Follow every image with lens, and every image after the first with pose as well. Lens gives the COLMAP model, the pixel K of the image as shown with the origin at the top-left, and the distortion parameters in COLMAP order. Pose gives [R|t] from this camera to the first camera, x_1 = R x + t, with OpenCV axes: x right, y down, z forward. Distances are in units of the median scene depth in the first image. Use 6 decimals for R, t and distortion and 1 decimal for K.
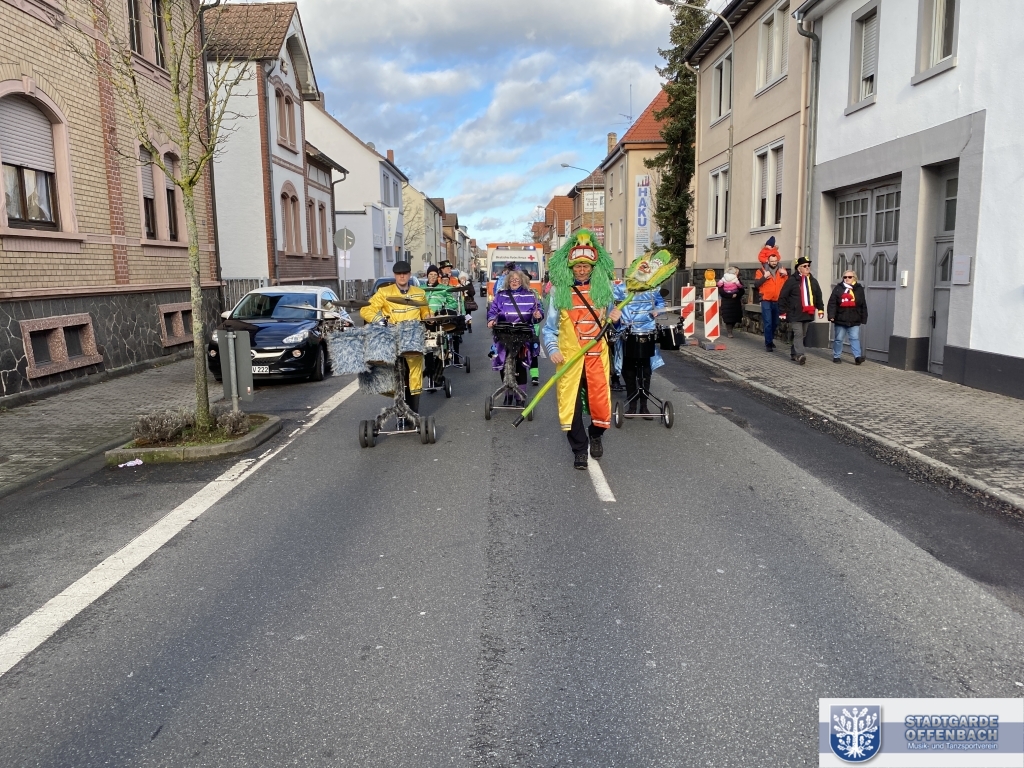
lens RADIAL K [[772.8, 0, 505.7], [0, 772.8, 384.9], [0, 0, 1]] dist [0.017796, -0.007274]
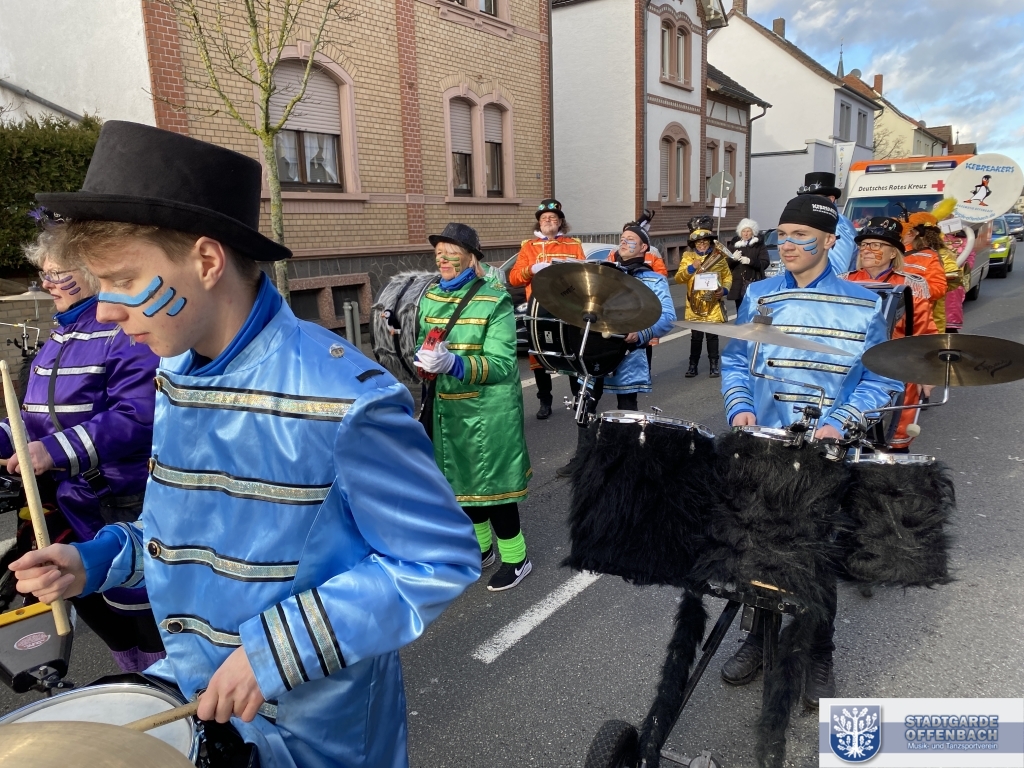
lens RADIAL K [[783.3, 0, 507.1], [0, 783.3, 367.2], [0, 0, 1]] dist [0.081330, -0.137635]
pose [[0.820448, 0.082532, -0.565733, 0.180585], [-0.061263, 0.996519, 0.056532, -0.034763], [0.568429, -0.011723, 0.822649, 0.229876]]
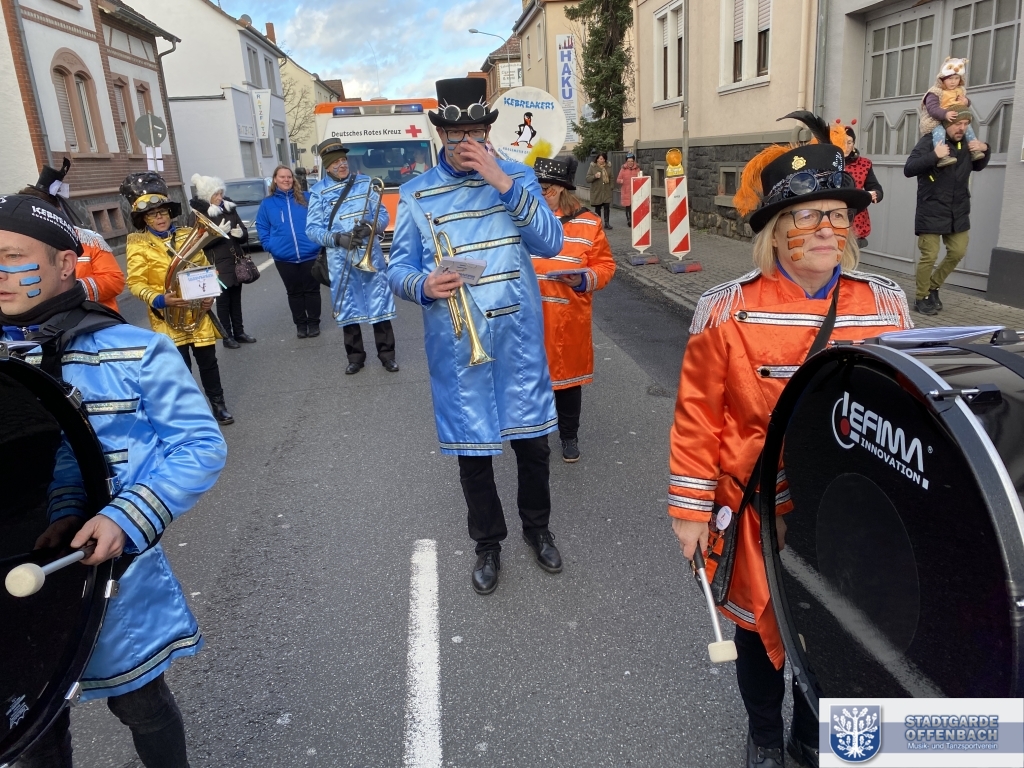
lens RADIAL K [[778.5, 0, 510.3], [0, 778.5, 378.8], [0, 0, 1]] dist [0.020122, -0.011401]
pose [[0.993711, -0.075098, 0.083062, 0.065959], [0.063833, 0.989348, 0.130829, -0.061482], [-0.092002, -0.124704, 0.987919, 0.395917]]
